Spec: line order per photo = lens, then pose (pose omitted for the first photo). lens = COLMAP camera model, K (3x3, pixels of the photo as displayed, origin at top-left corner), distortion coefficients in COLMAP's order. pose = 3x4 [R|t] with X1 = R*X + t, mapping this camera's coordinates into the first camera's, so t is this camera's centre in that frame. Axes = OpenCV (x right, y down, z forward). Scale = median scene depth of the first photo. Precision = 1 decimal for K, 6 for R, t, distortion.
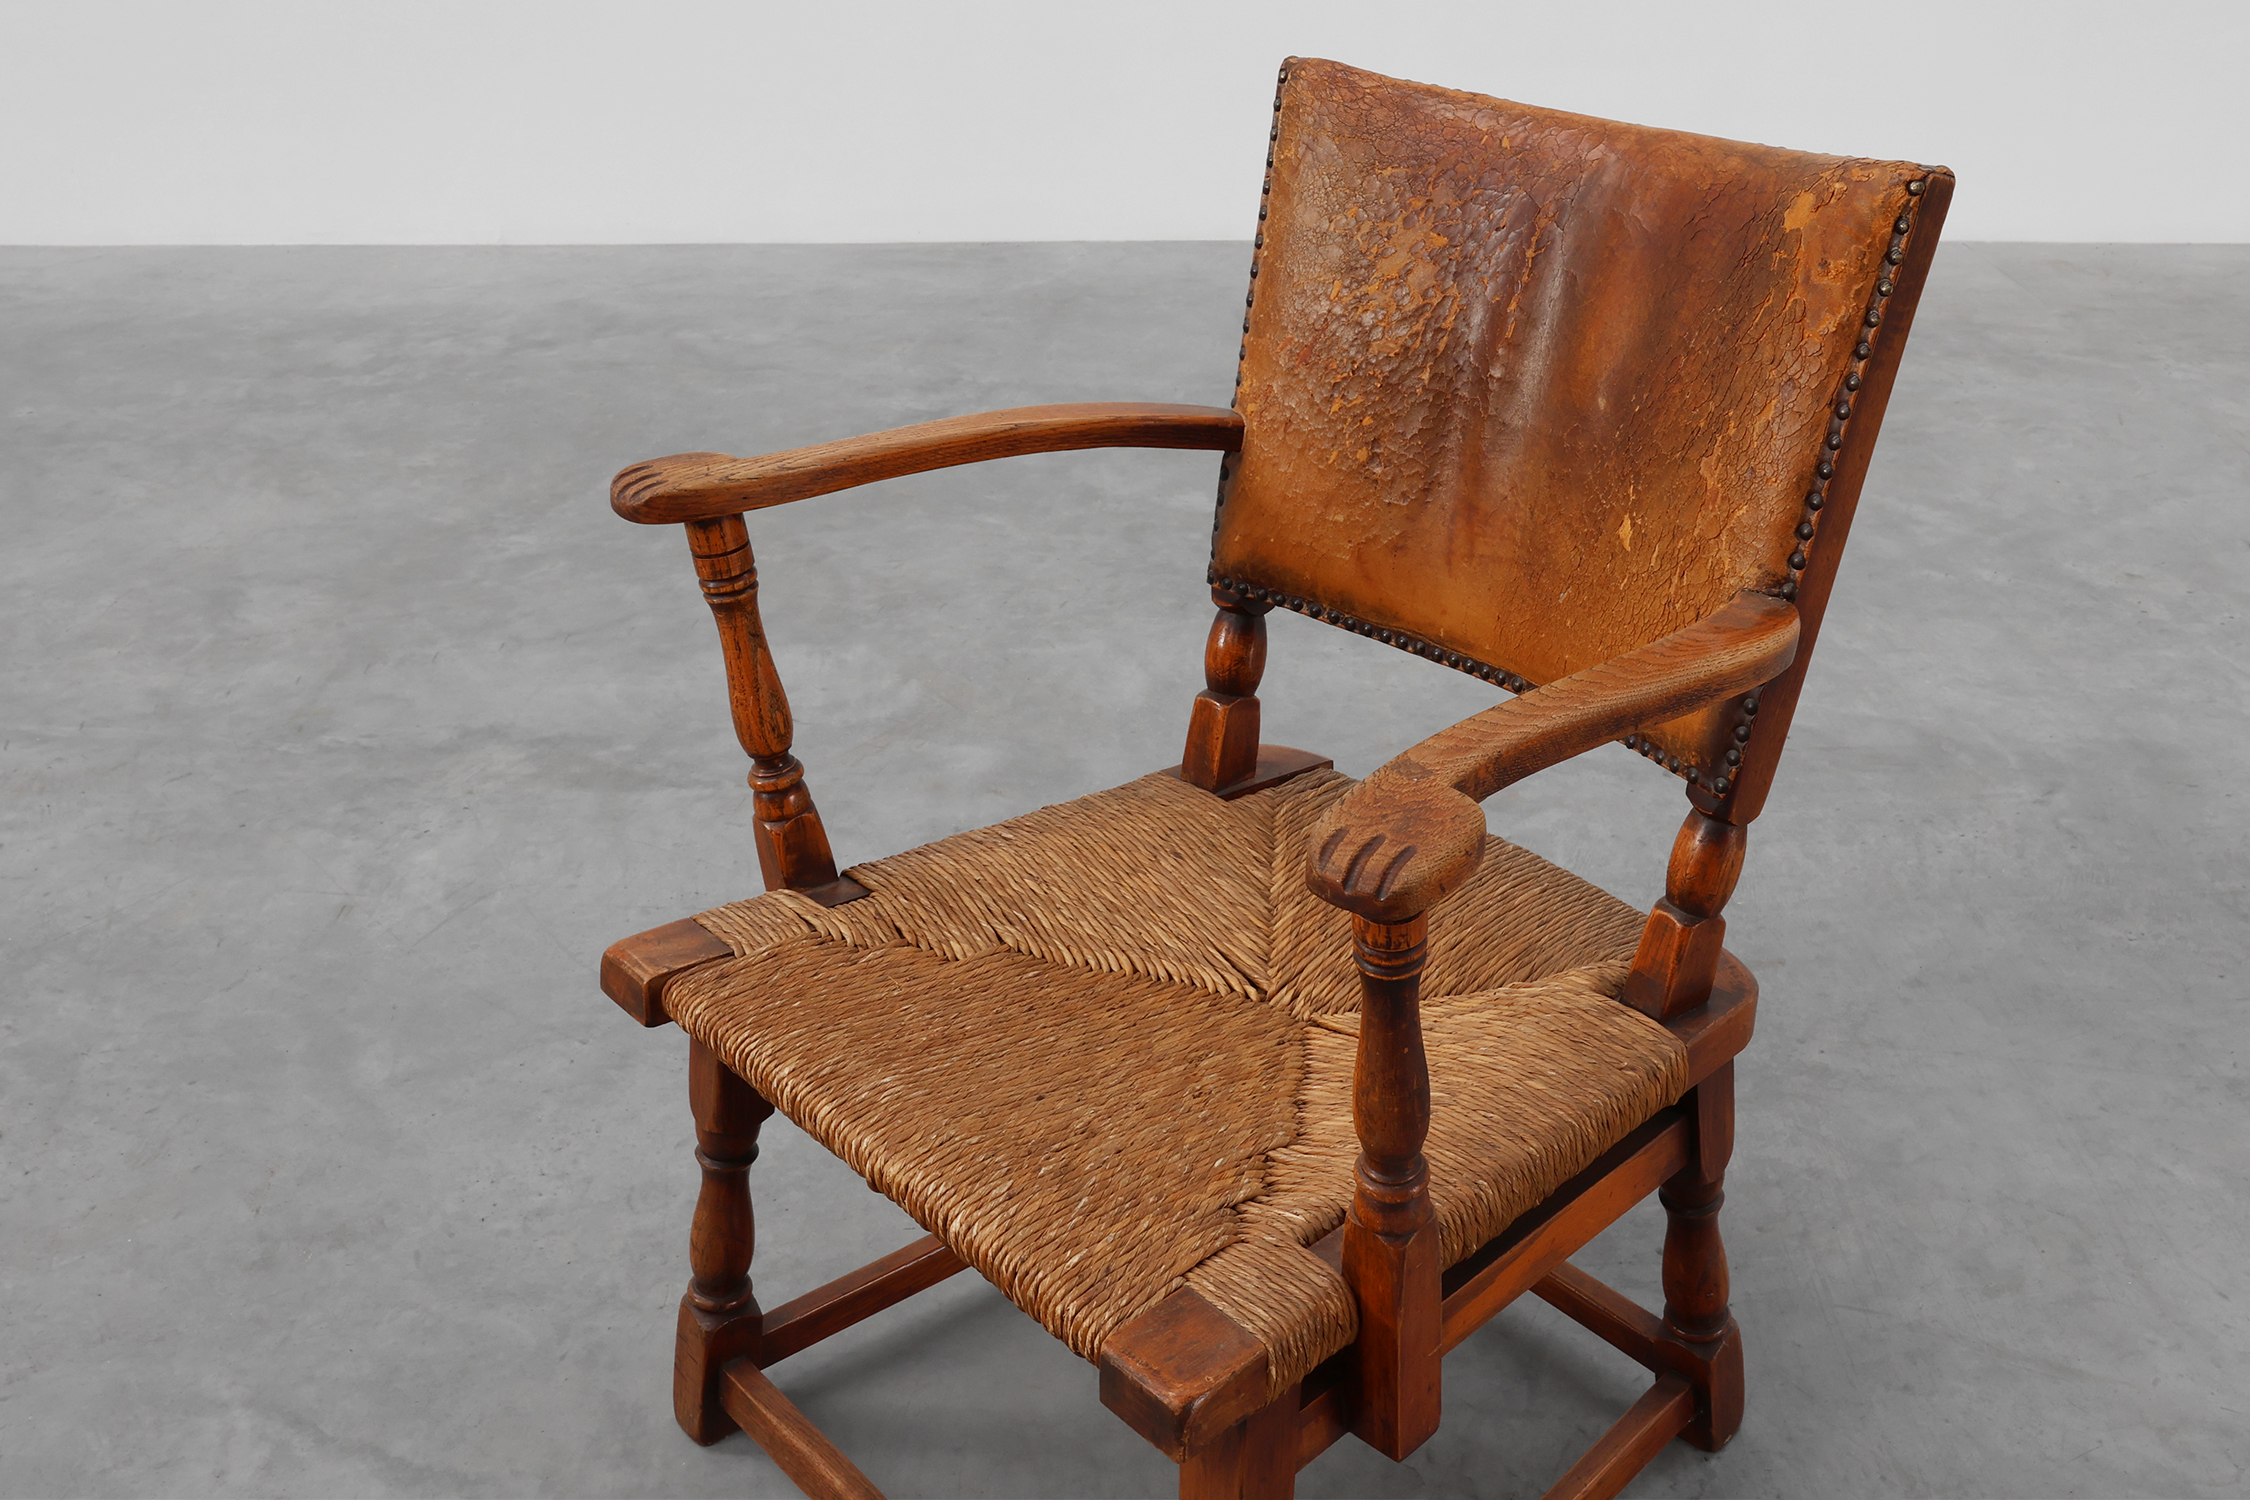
lens RADIAL K [[4359.5, 0, 1258.0], [0, 4359.5, 748.5], [0, 0, 1]] dist [0.037877, -0.048238]
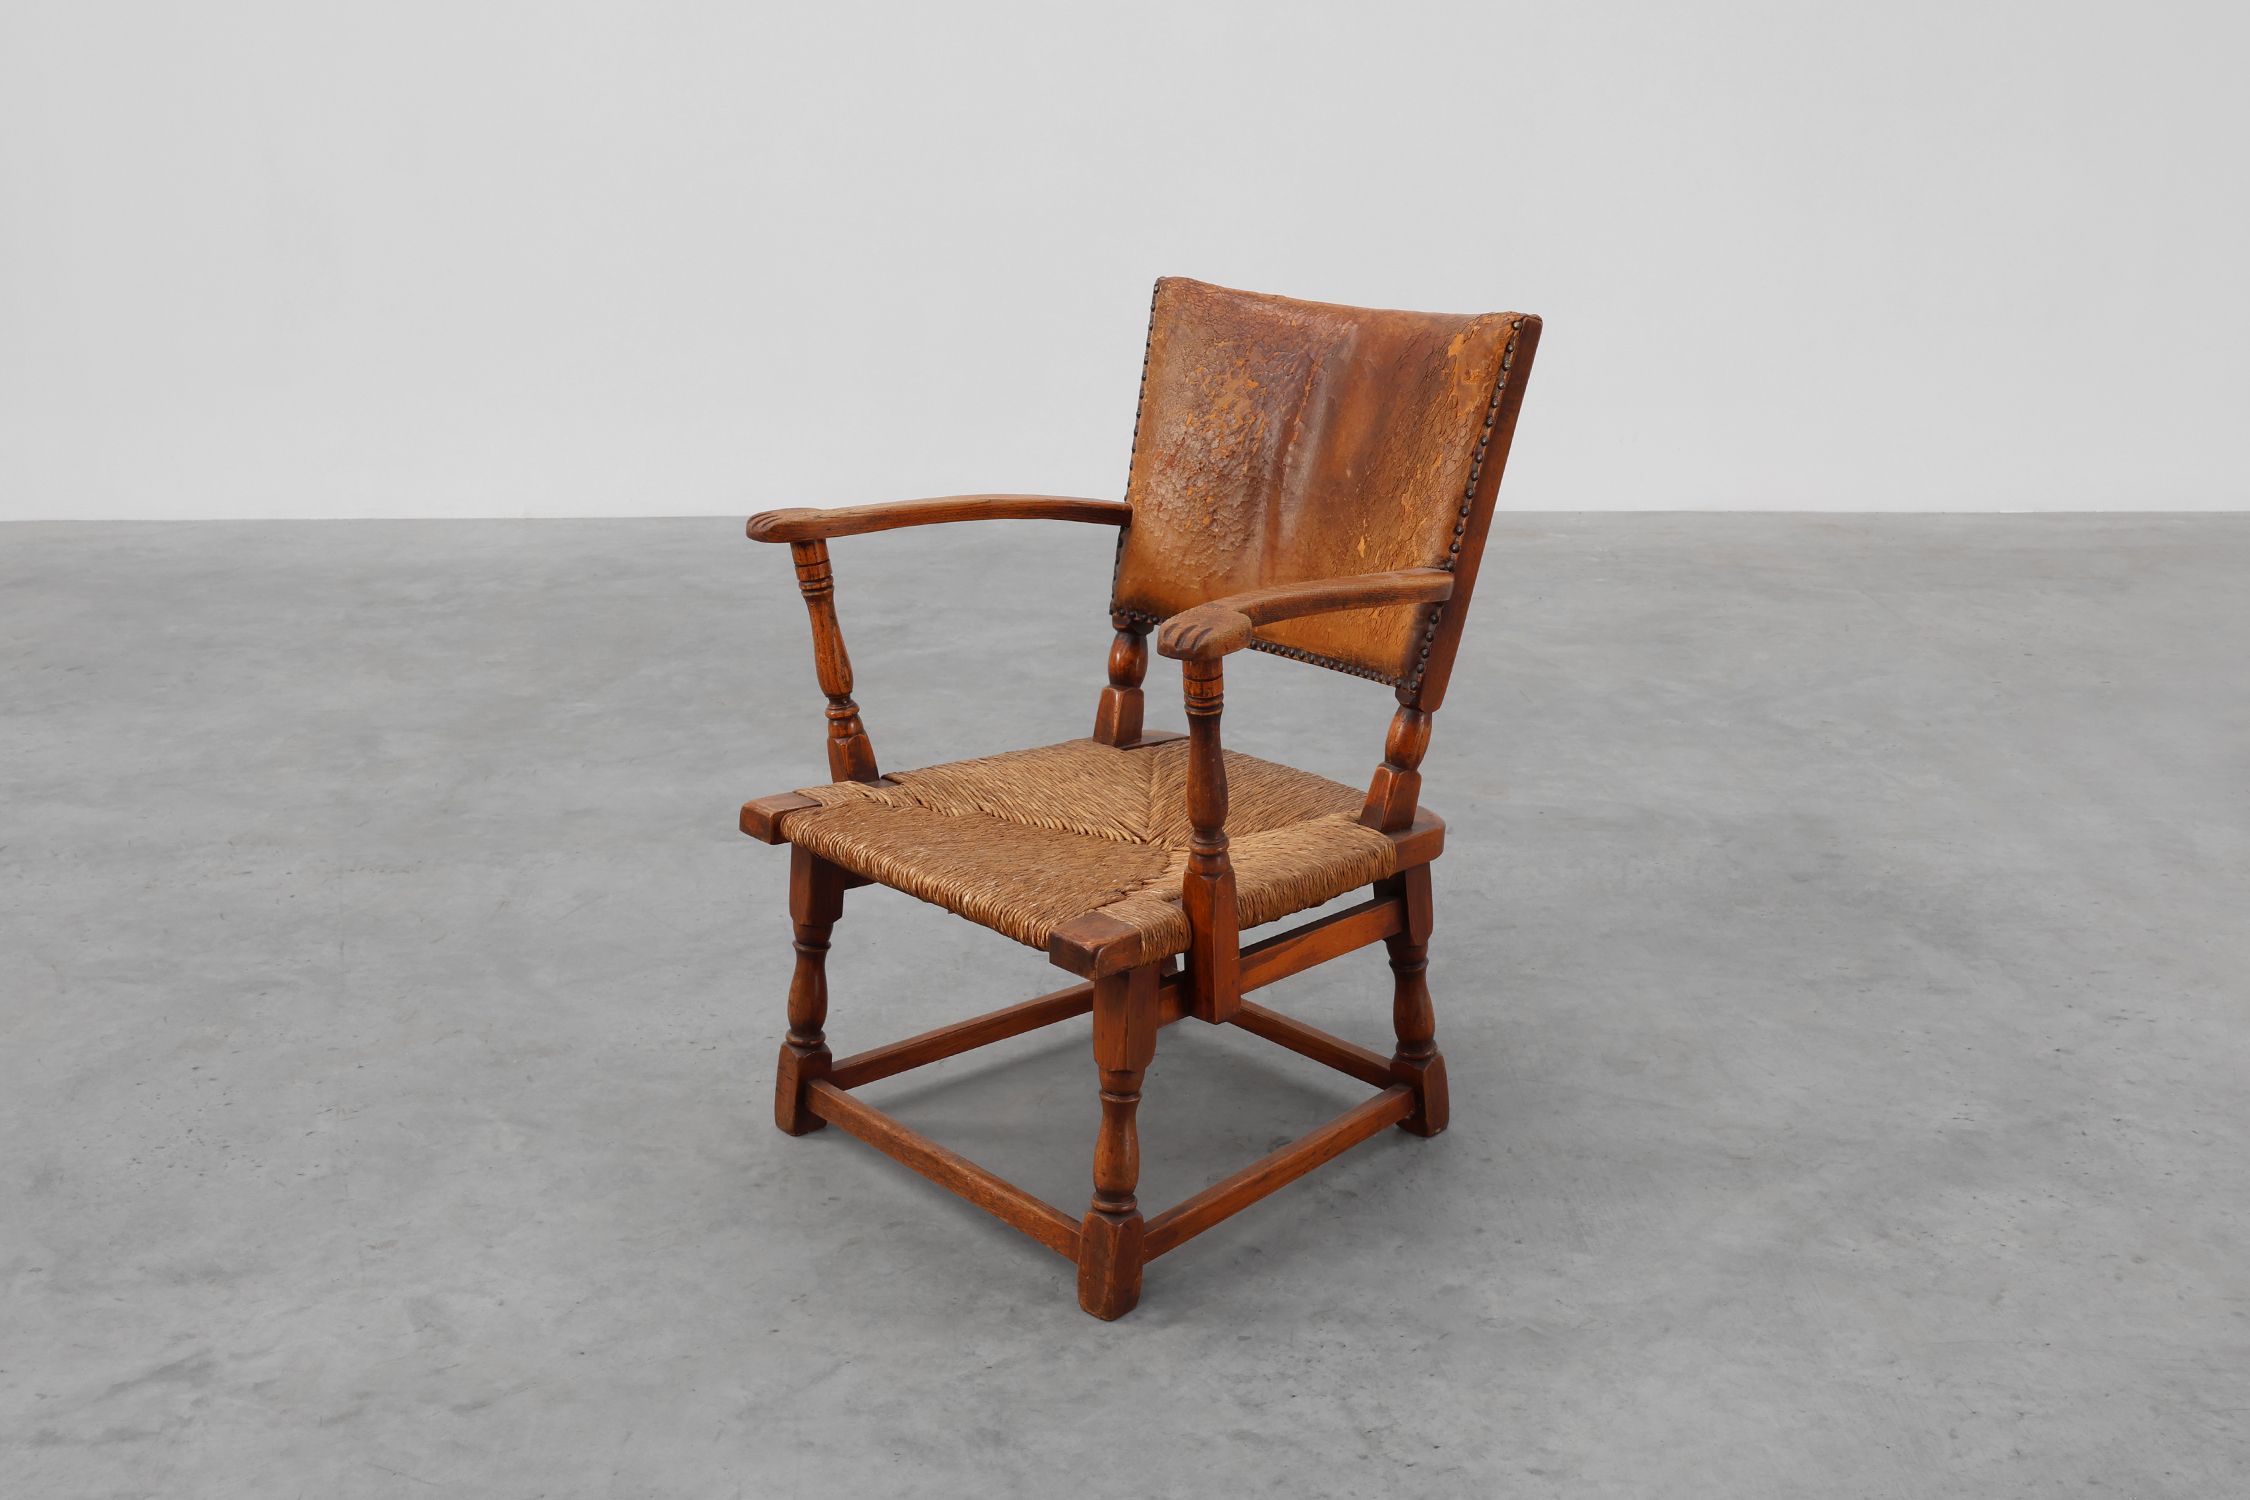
lens RADIAL K [[3657.0, 0, 1125.0], [0, 3657.0, 750.0], [0, 0, 1]] dist [0.014603, 0.073799]
pose [[0.999948, -0.004601, -0.009096, 0.006292], [0.004137, 0.998724, -0.050325, 0.086587], [0.009316, 0.050285, 0.998691, -0.340453]]
